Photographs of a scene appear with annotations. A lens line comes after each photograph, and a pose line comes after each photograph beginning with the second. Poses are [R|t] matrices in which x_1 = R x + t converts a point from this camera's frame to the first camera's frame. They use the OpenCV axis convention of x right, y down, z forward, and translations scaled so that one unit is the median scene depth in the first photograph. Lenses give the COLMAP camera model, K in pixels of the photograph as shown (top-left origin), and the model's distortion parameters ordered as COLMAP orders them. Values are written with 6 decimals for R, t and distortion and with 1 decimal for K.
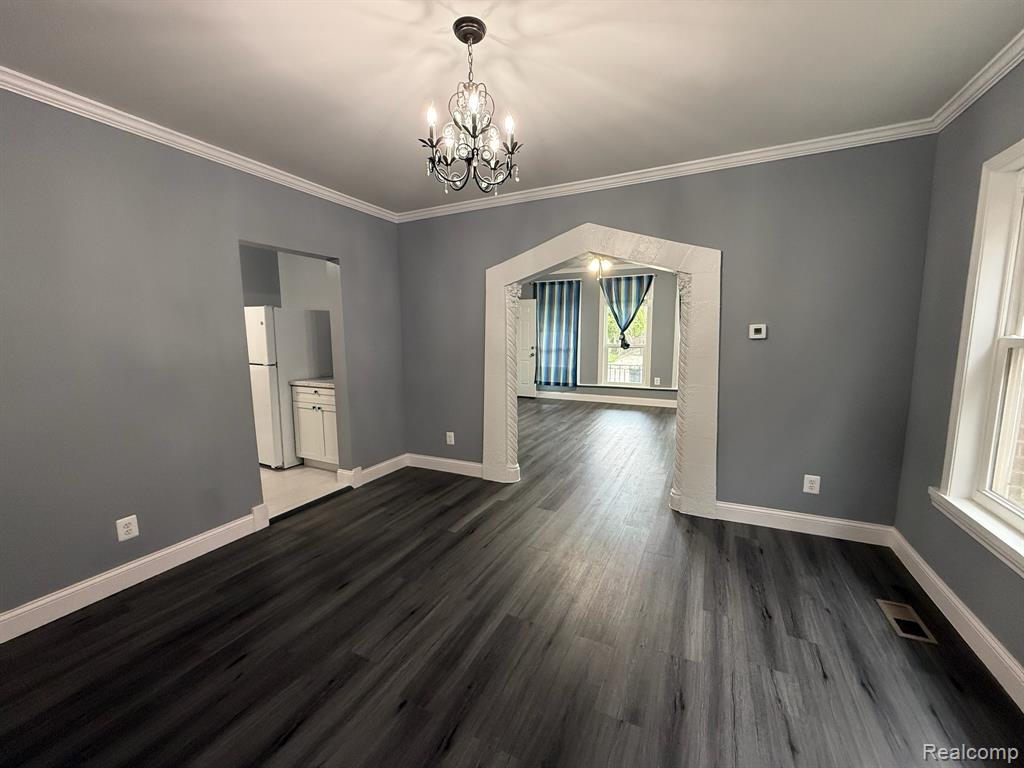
lens RADIAL K [[406.3, 0, 509.3], [0, 406.3, 386.7], [0, 0, 1]] dist [-0.007157, 0.000238]
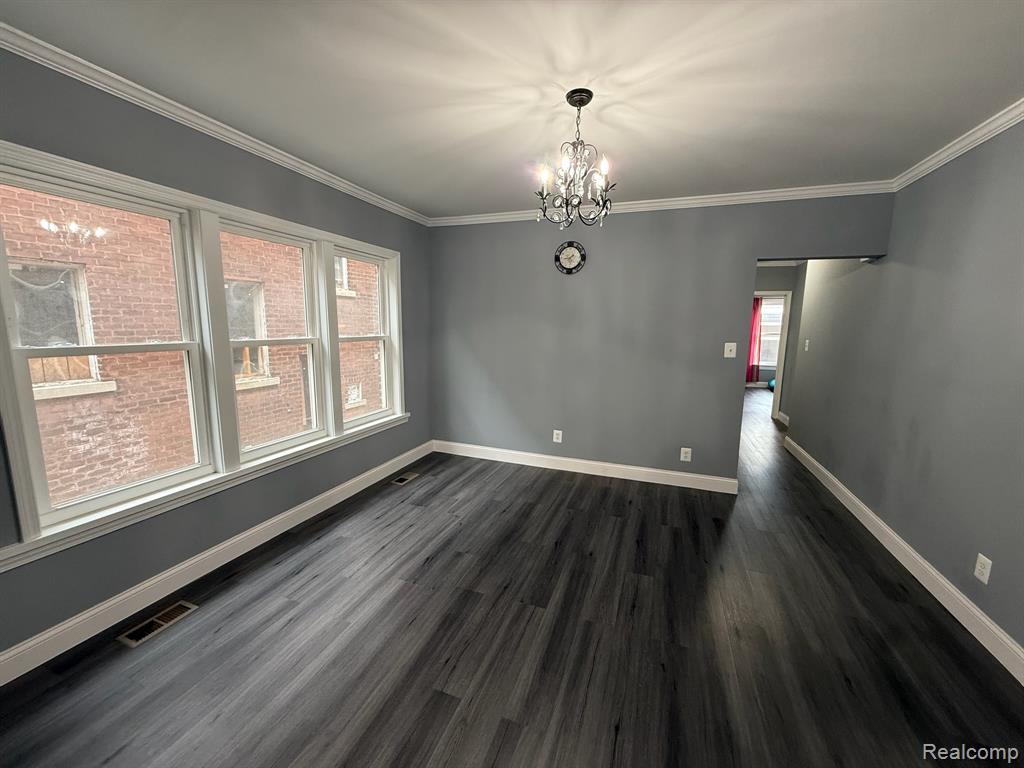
lens RADIAL K [[406.3, 0, 512.6], [0, 406.3, 383.2], [0, 0, 1]] dist [-0.007157, 0.000238]
pose [[-0.994159, 0.008570, -0.107584, 0.215808], [-0.021537, 0.961040, 0.275568, -0.335842], [0.105754, 0.276276, -0.955242, 2.103381]]
